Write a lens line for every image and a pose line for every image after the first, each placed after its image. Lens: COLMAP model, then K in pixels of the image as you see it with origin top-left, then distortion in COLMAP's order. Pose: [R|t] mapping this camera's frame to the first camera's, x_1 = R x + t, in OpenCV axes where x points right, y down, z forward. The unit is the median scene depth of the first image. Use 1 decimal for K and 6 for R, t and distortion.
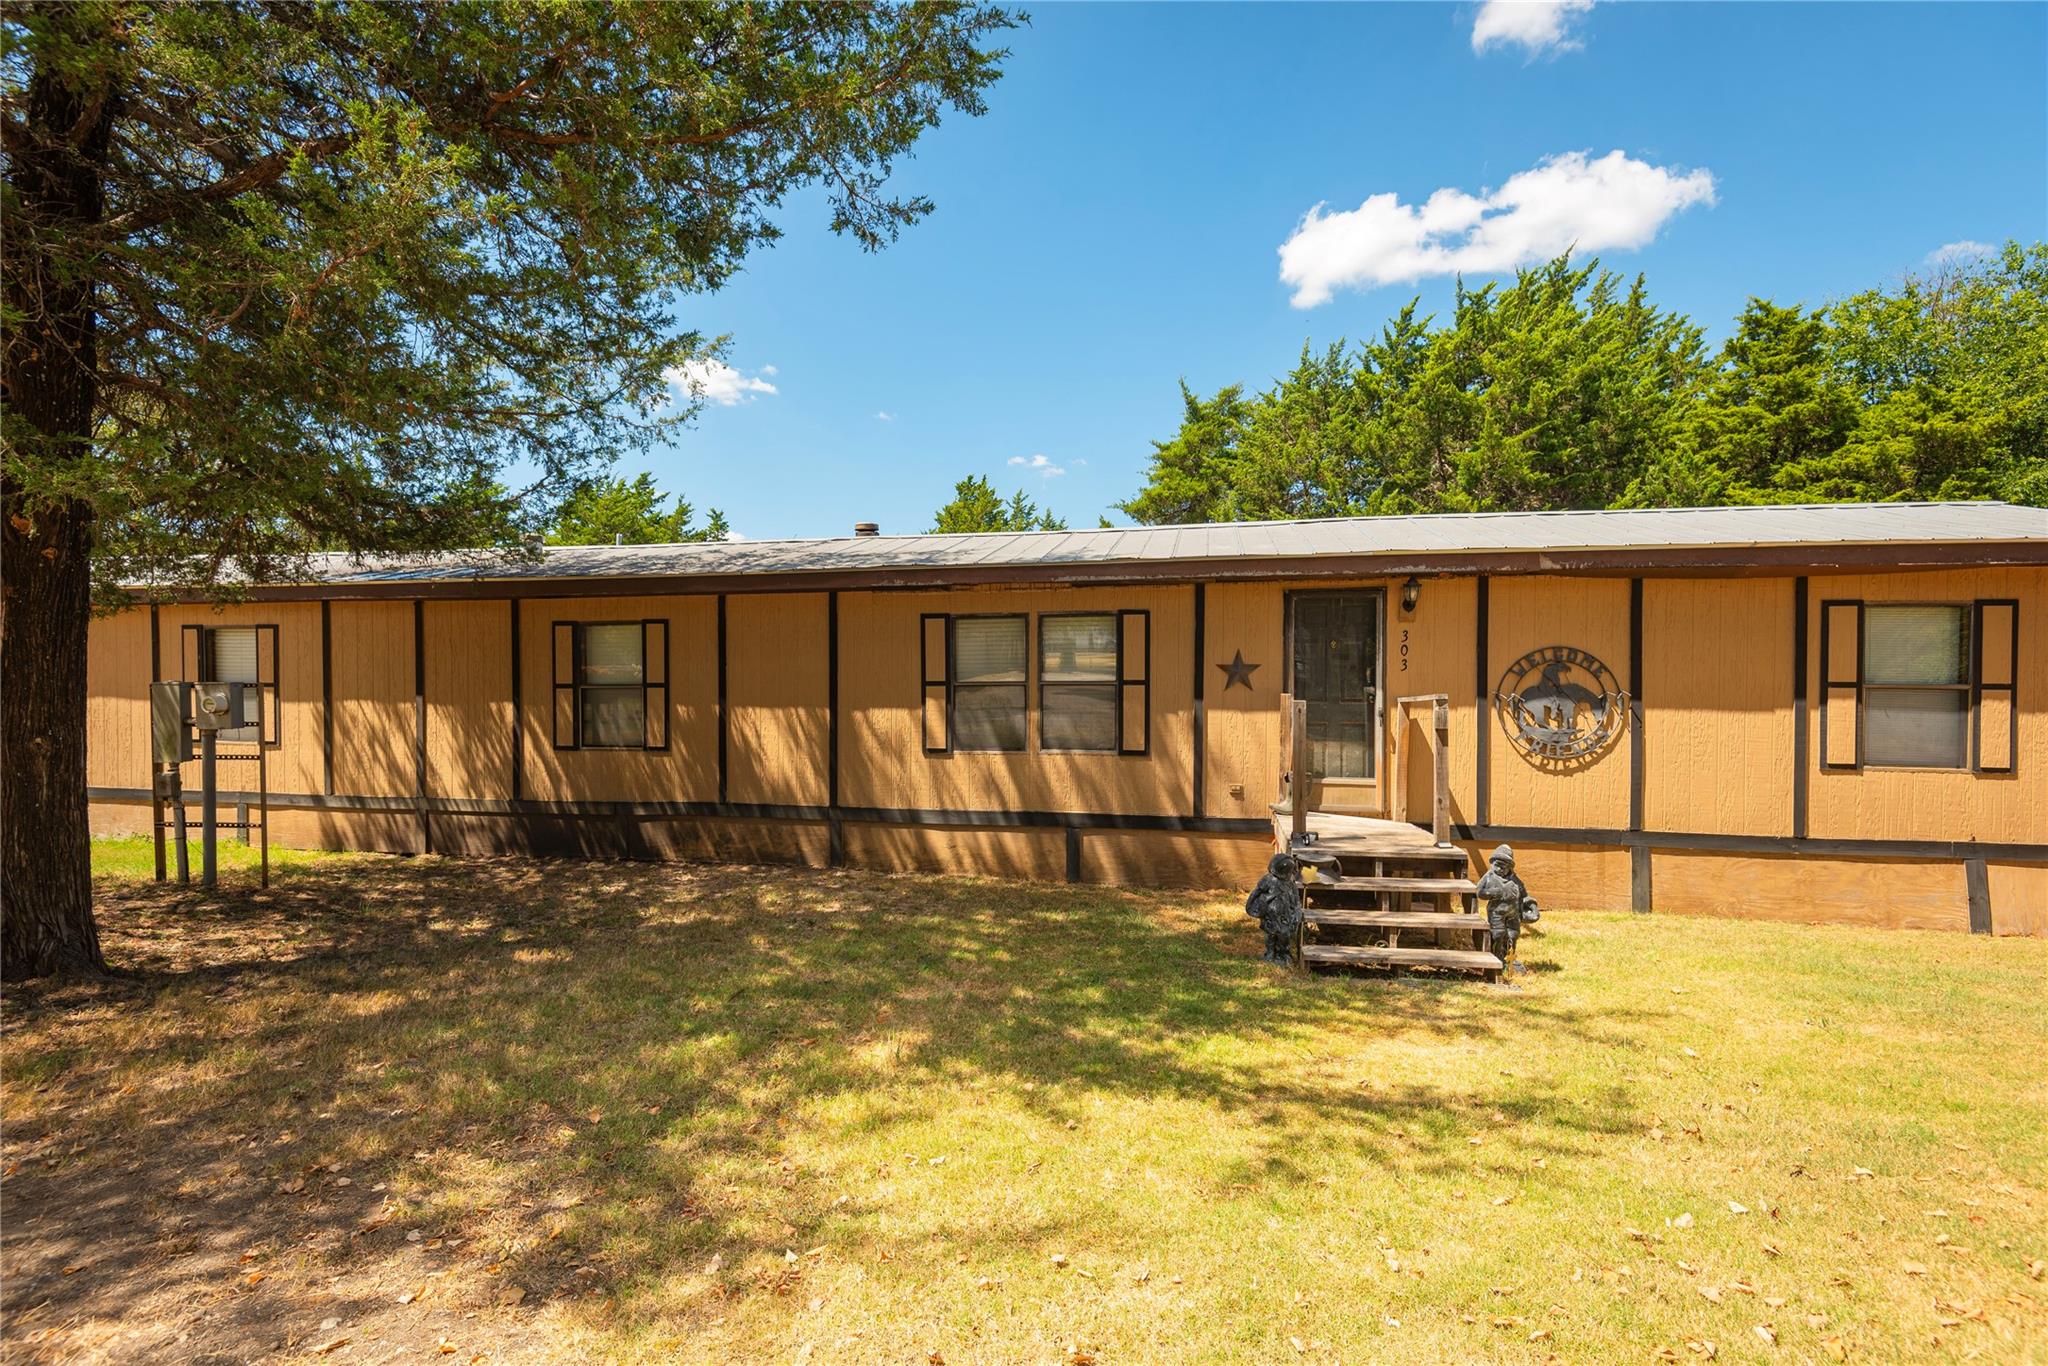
lens RADIAL K [[1064.4, 0, 910.9], [0, 1064.4, 683.6], [0, 0, 1]] dist [0.038052, -0.022566]
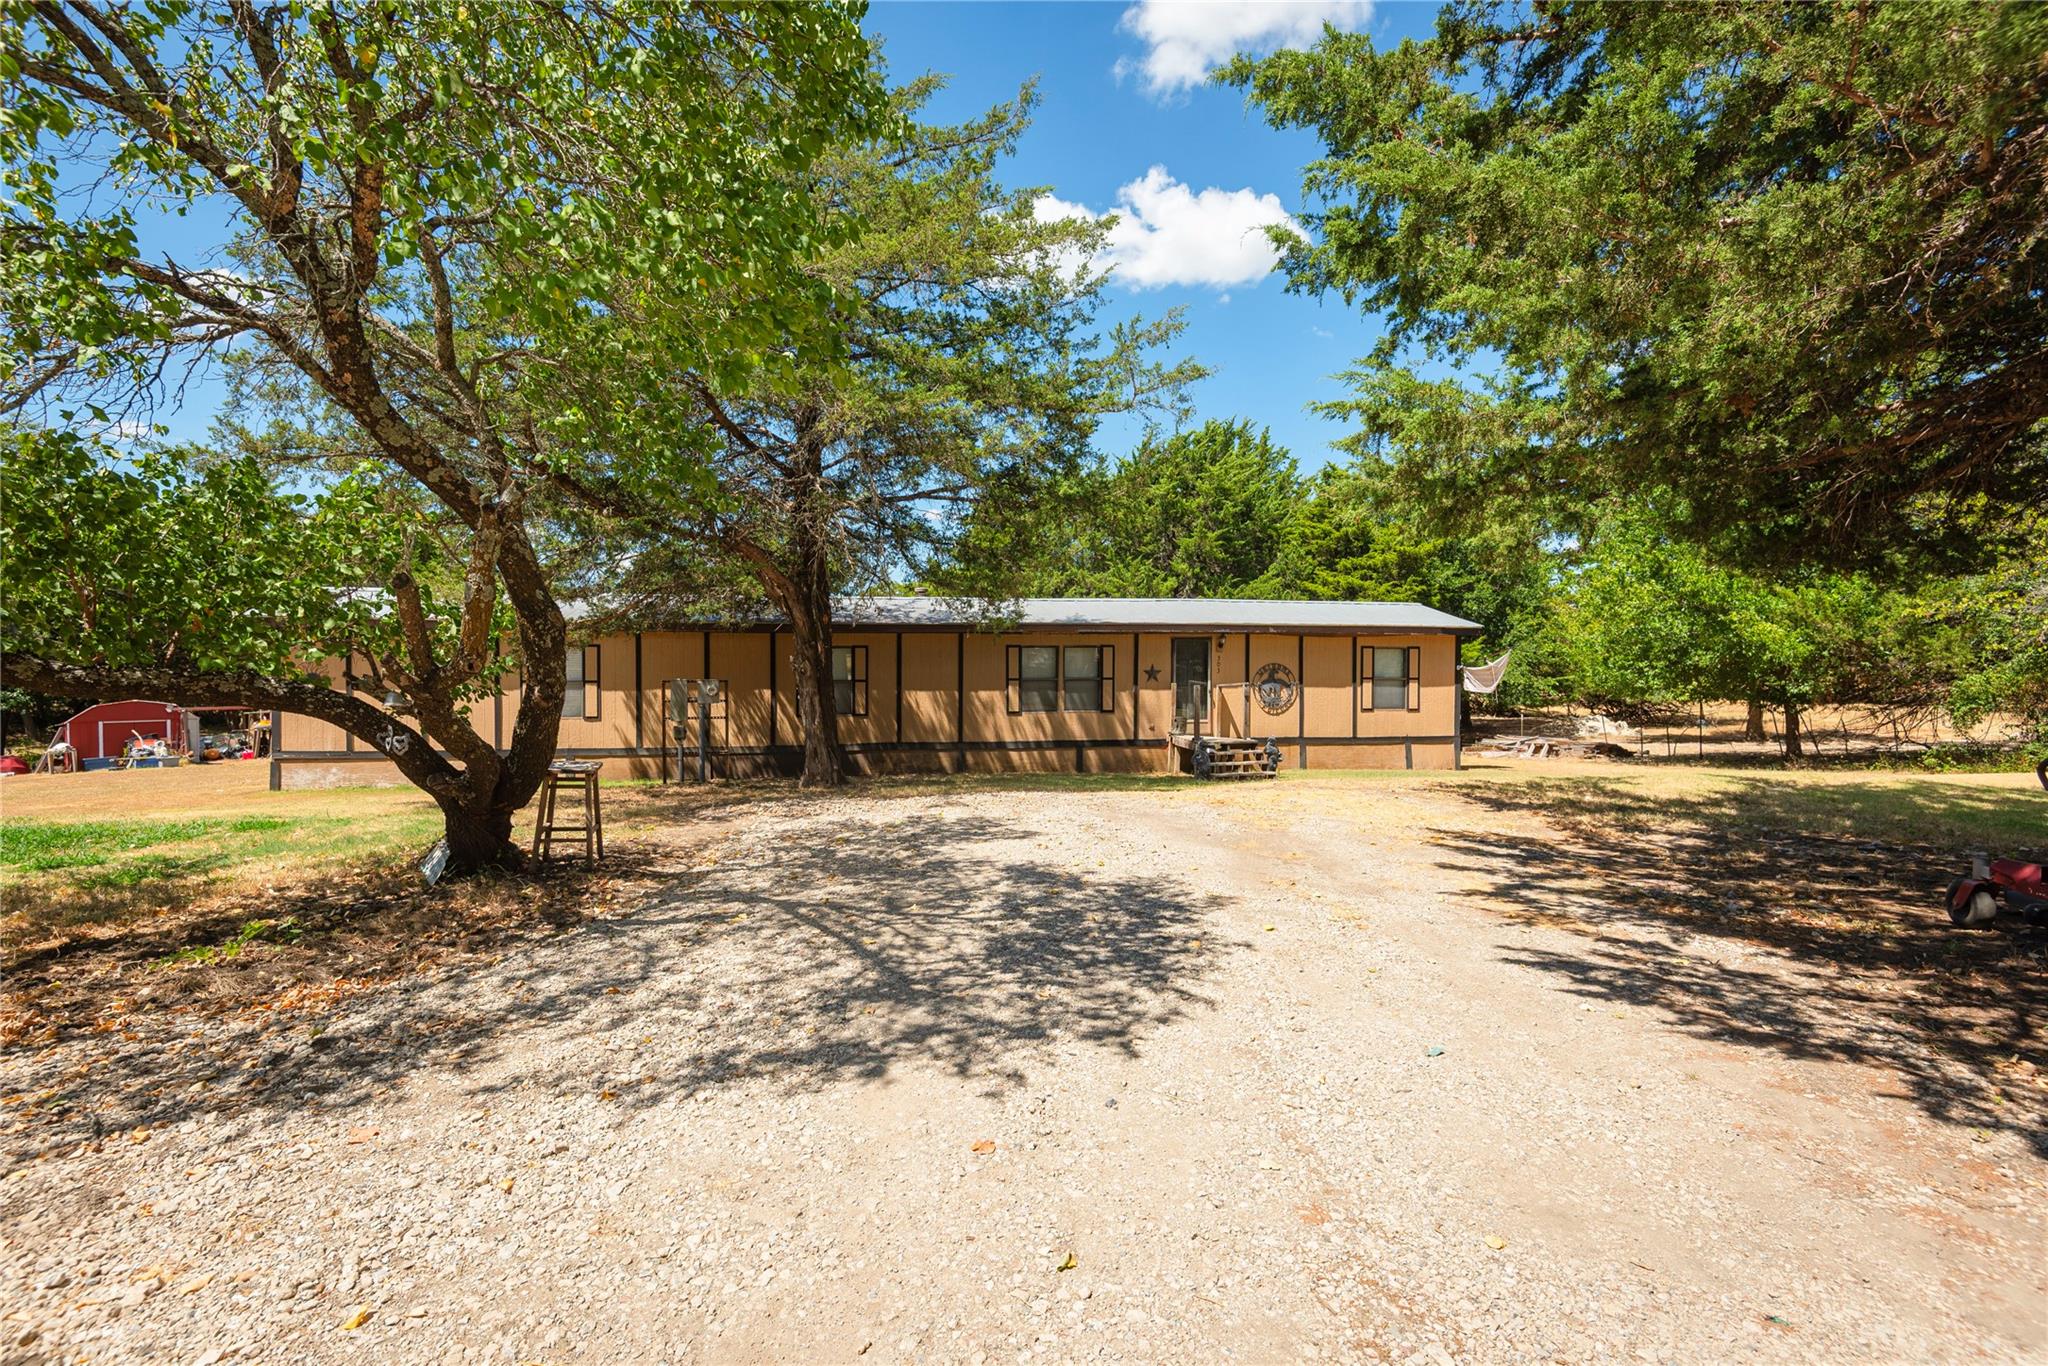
lens RADIAL K [[921.1, 0, 1022.9], [0, 921.1, 680.8], [0, 0, 1]] dist [0.030010, -0.020022]
pose [[0.938234, -0.003229, 0.345986, -0.570004], [0.003922, 0.999991, -0.001305, 0.005734], [-0.345979, 0.002582, 0.938239, -0.664808]]
